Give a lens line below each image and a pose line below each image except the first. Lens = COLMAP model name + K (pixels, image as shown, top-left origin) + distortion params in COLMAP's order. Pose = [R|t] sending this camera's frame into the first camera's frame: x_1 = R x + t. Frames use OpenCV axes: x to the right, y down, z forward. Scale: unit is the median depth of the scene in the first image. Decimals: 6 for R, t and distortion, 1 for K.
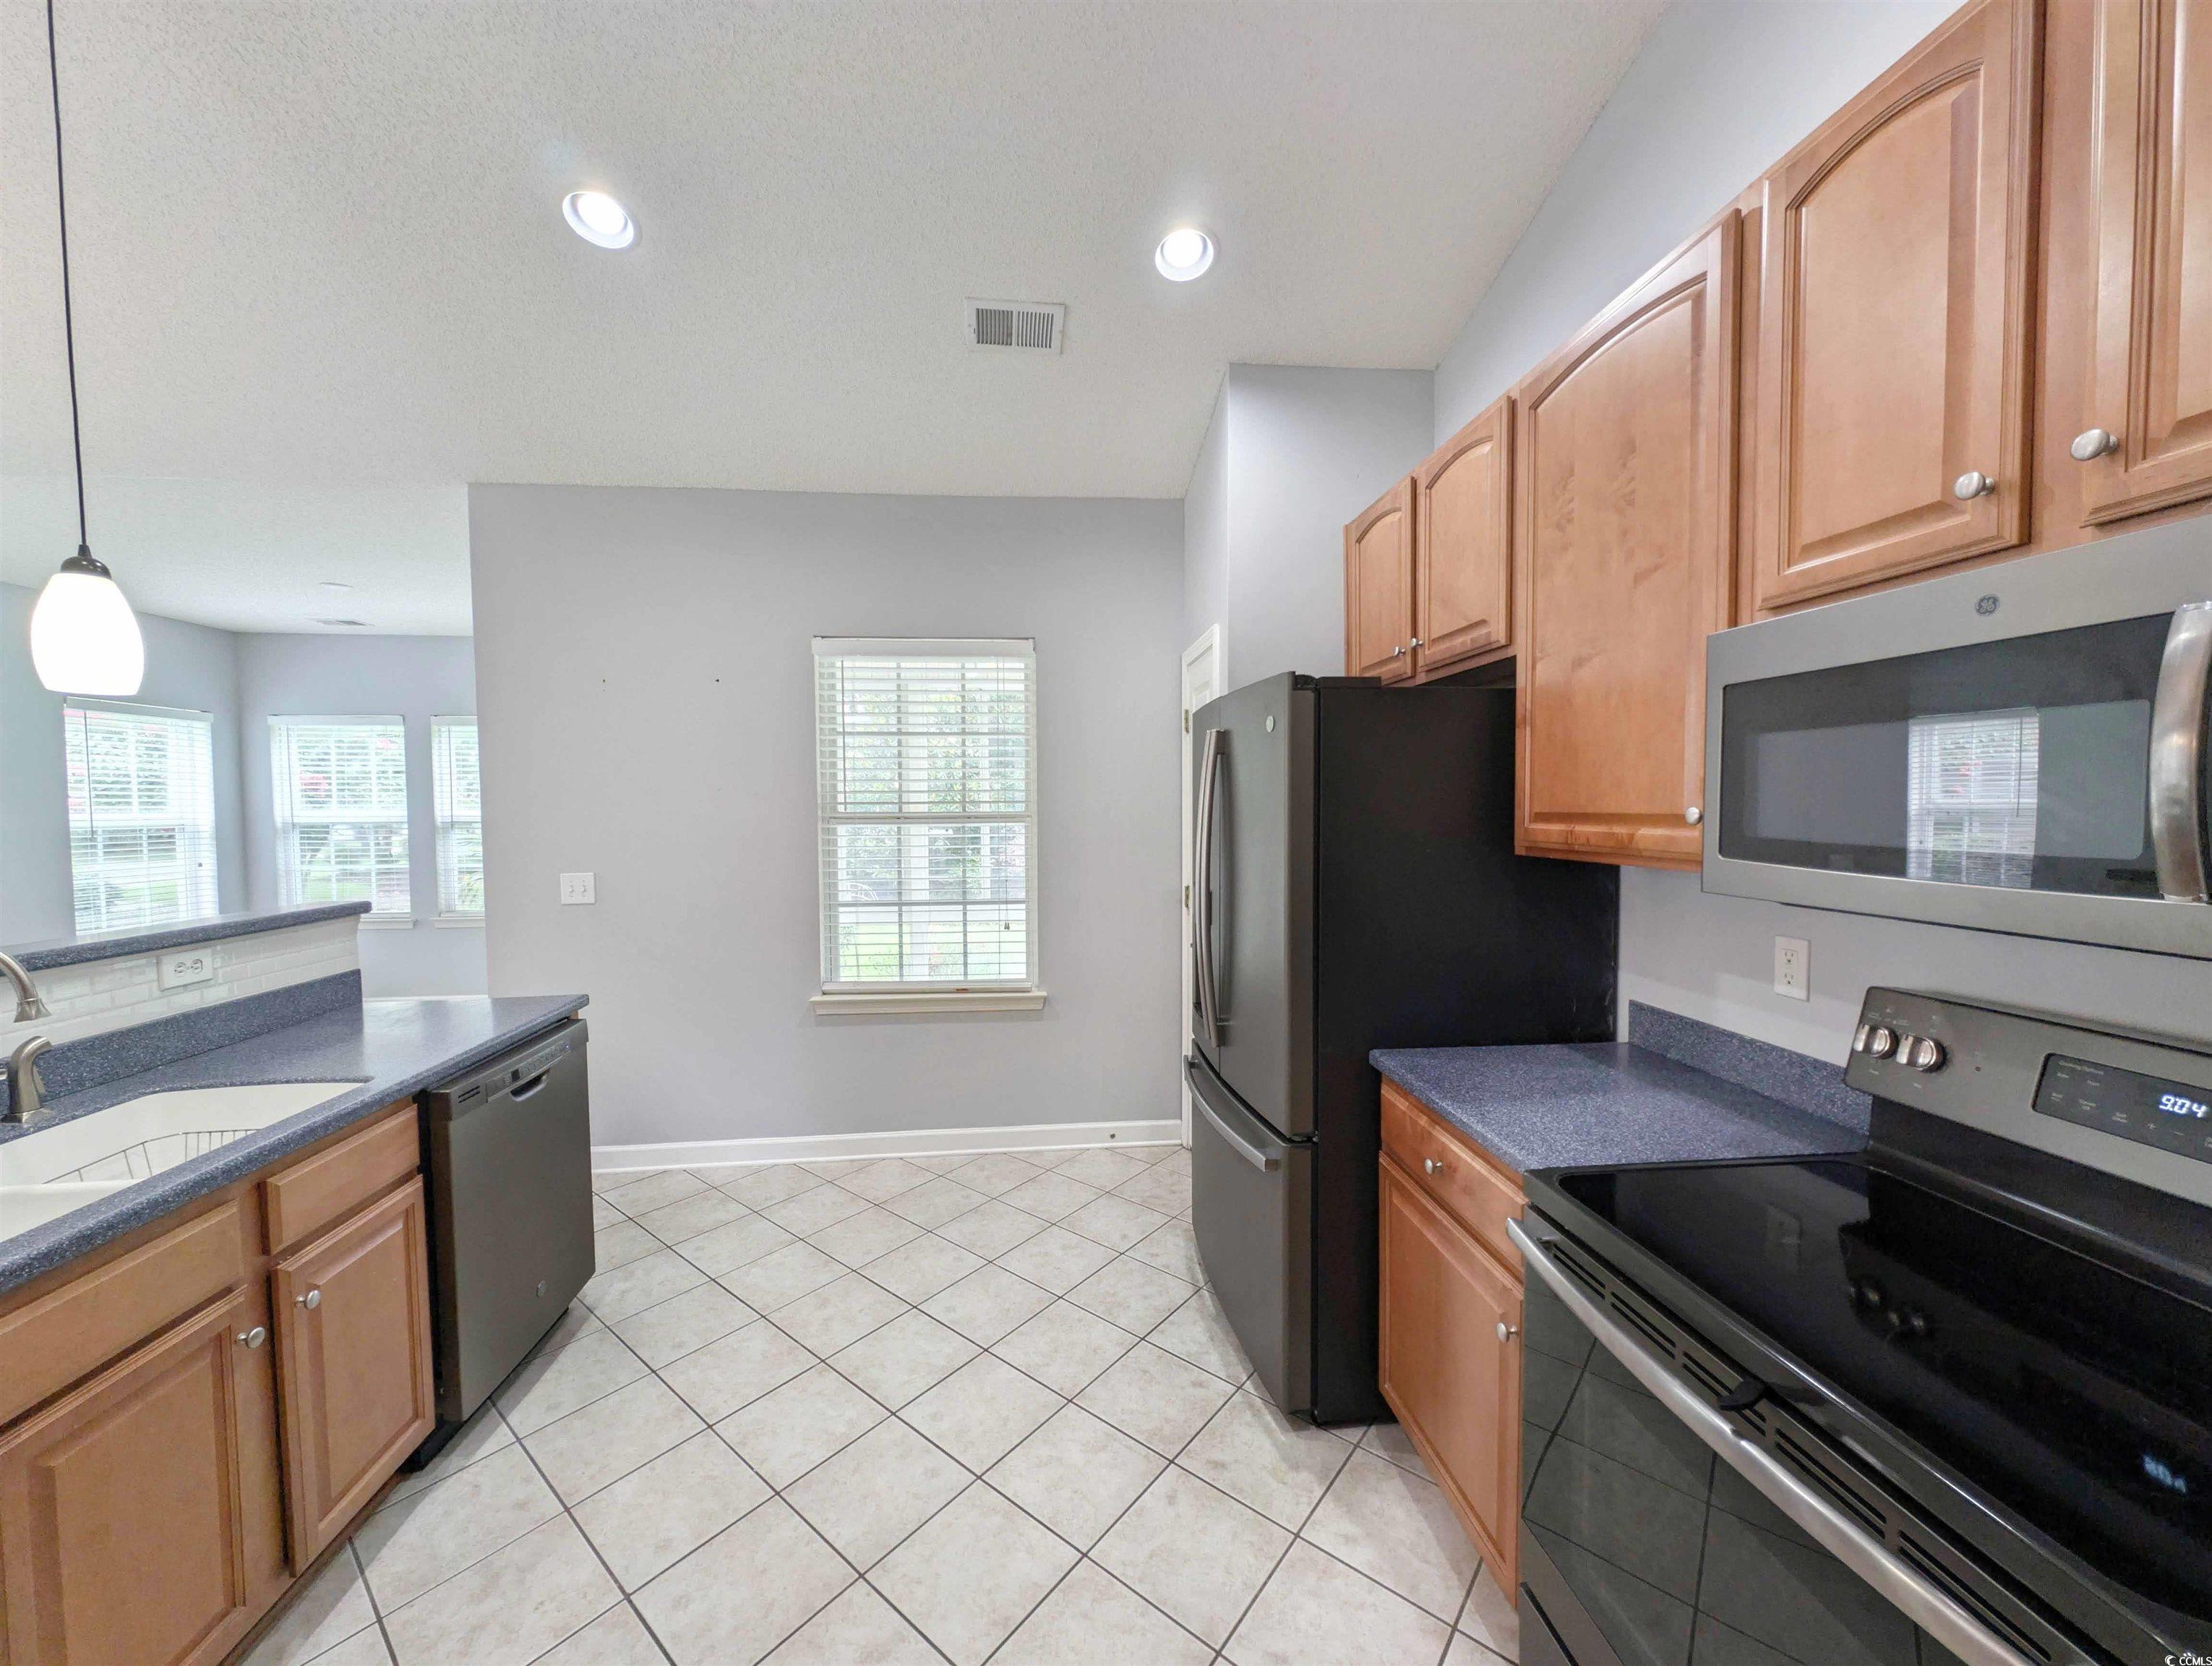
lens RADIAL K [[834.3, 0, 1087.2], [0, 834.3, 836.9], [0, 0, 1]] dist [0.013105, -0.004916]
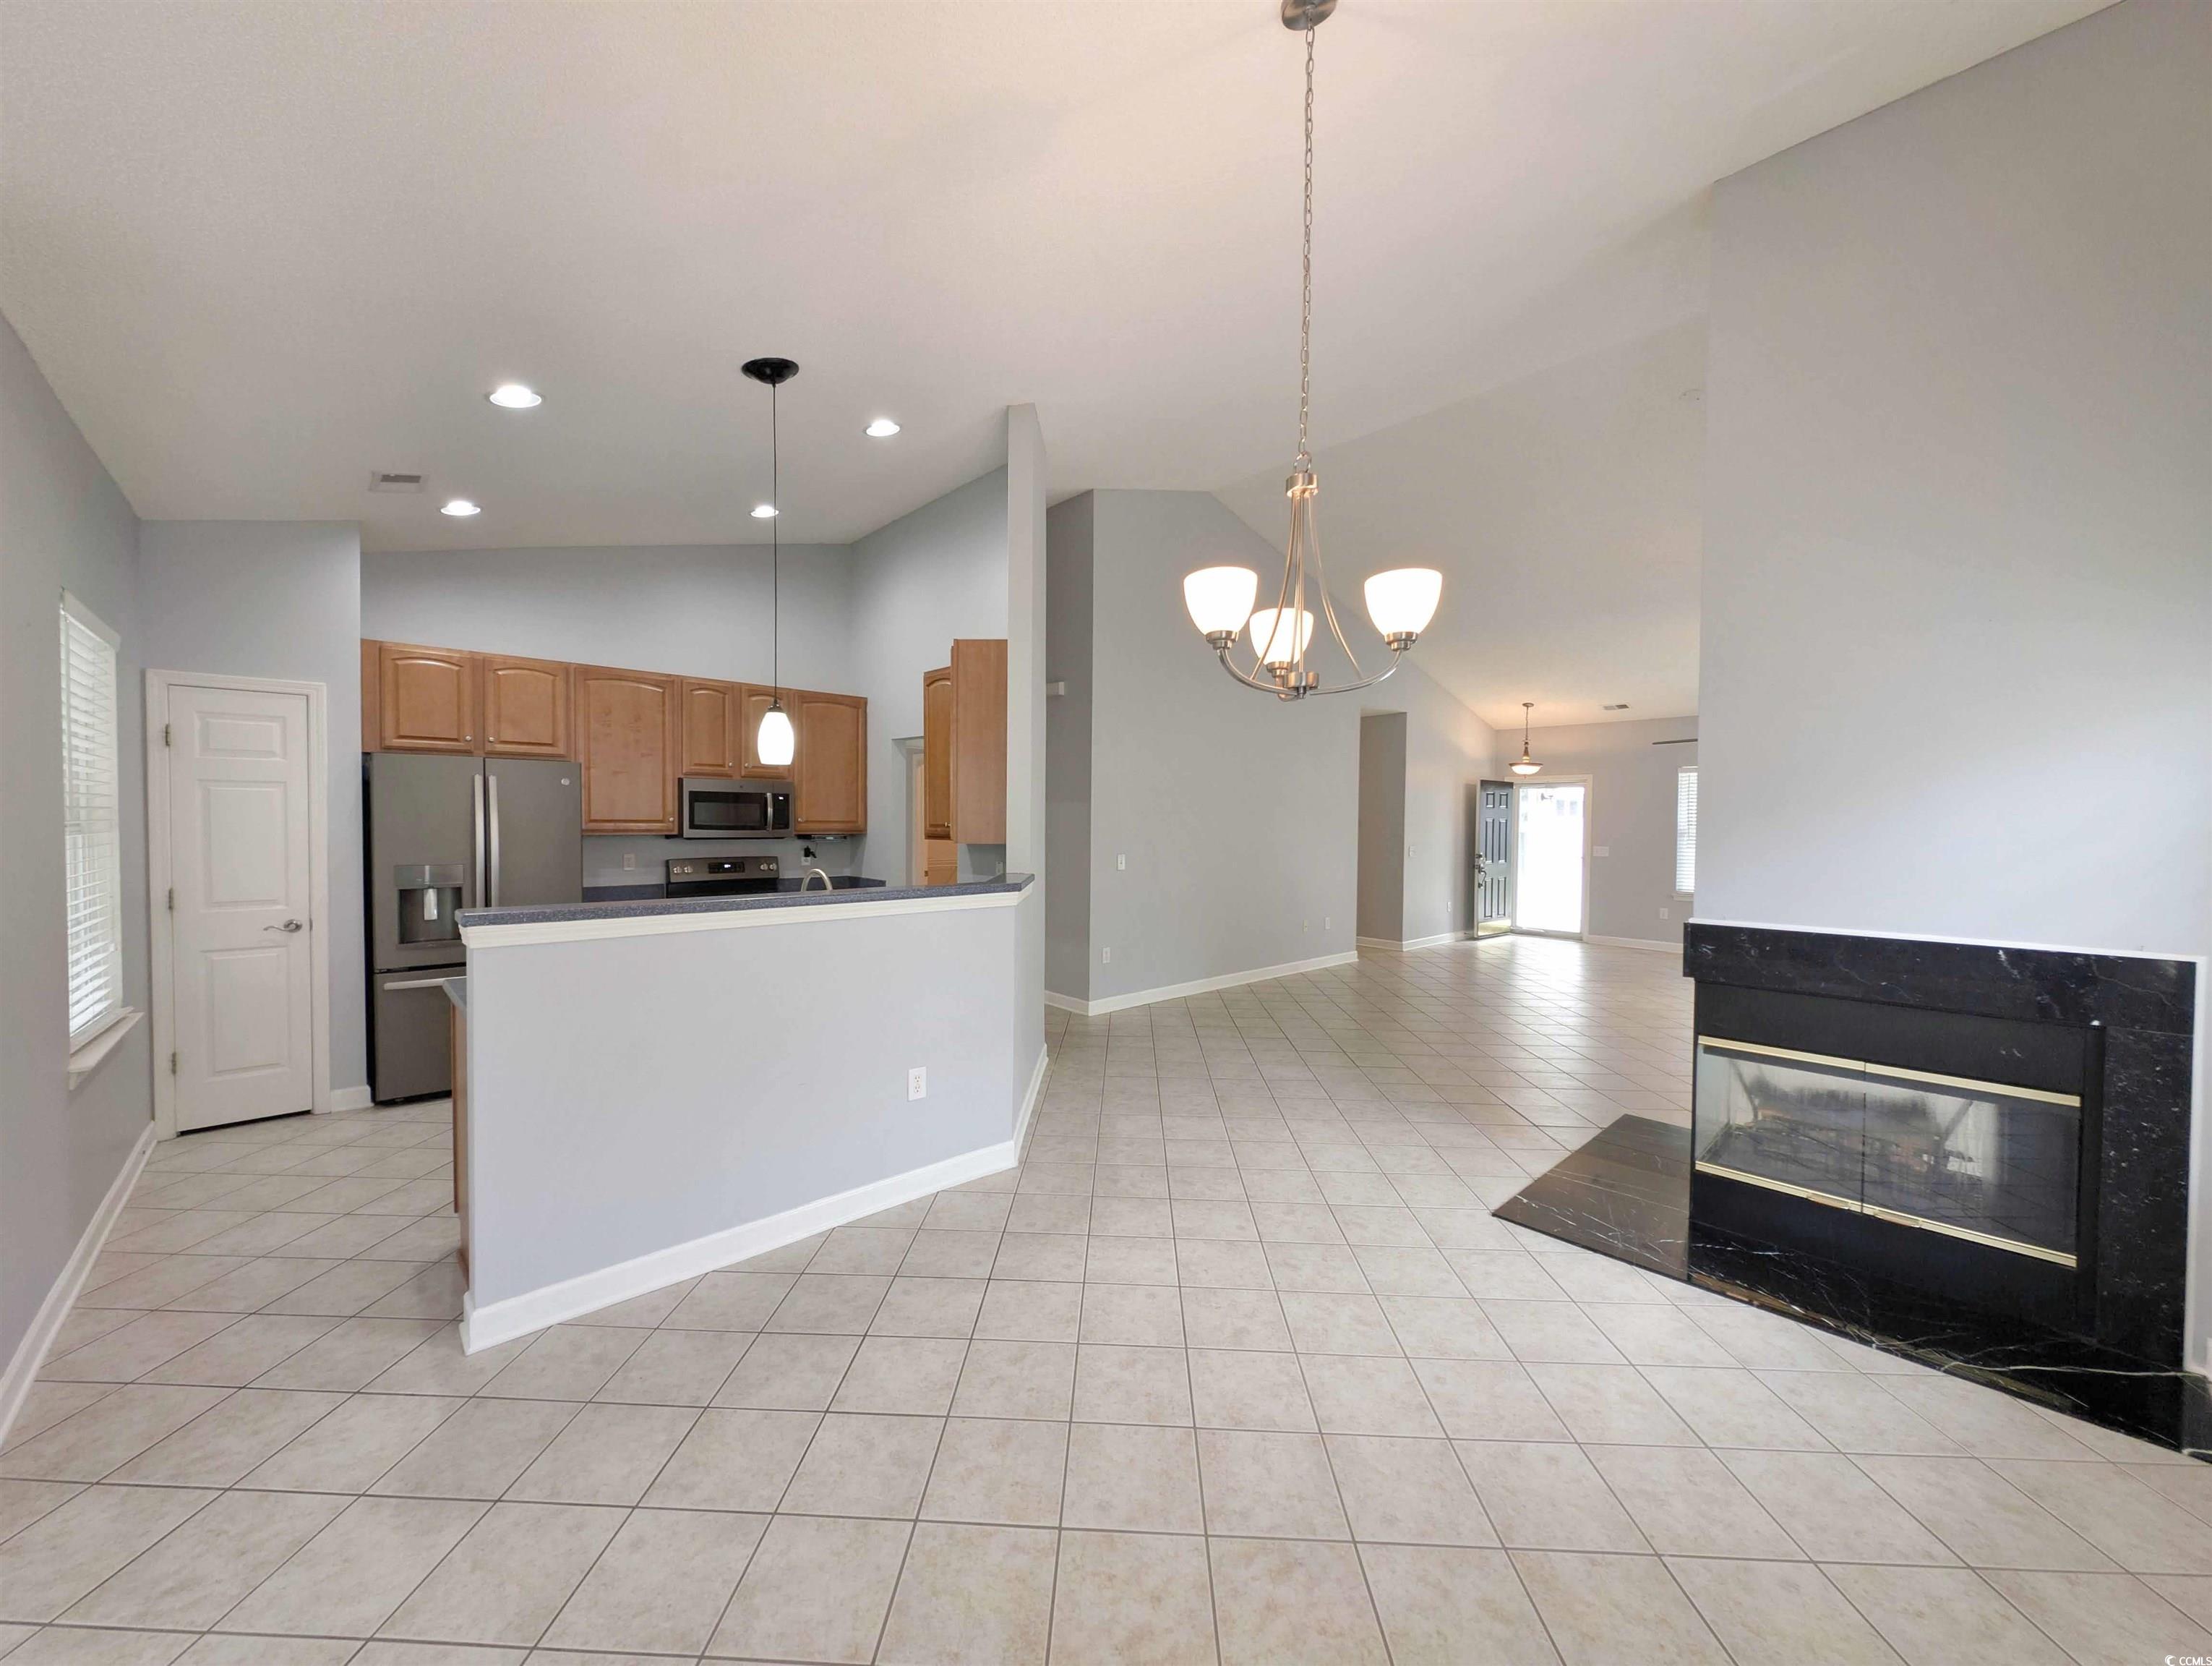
lens RADIAL K [[834.3, 0, 1086.1], [0, 834.3, 843.1], [0, 0, 1]] dist [0.013105, -0.004916]
pose [[-0.598721, -0.022196, 0.800650, -3.049948], [0.026024, 0.998549, 0.047142, -0.044967], [-0.800535, 0.049061, -0.597275, 1.483764]]
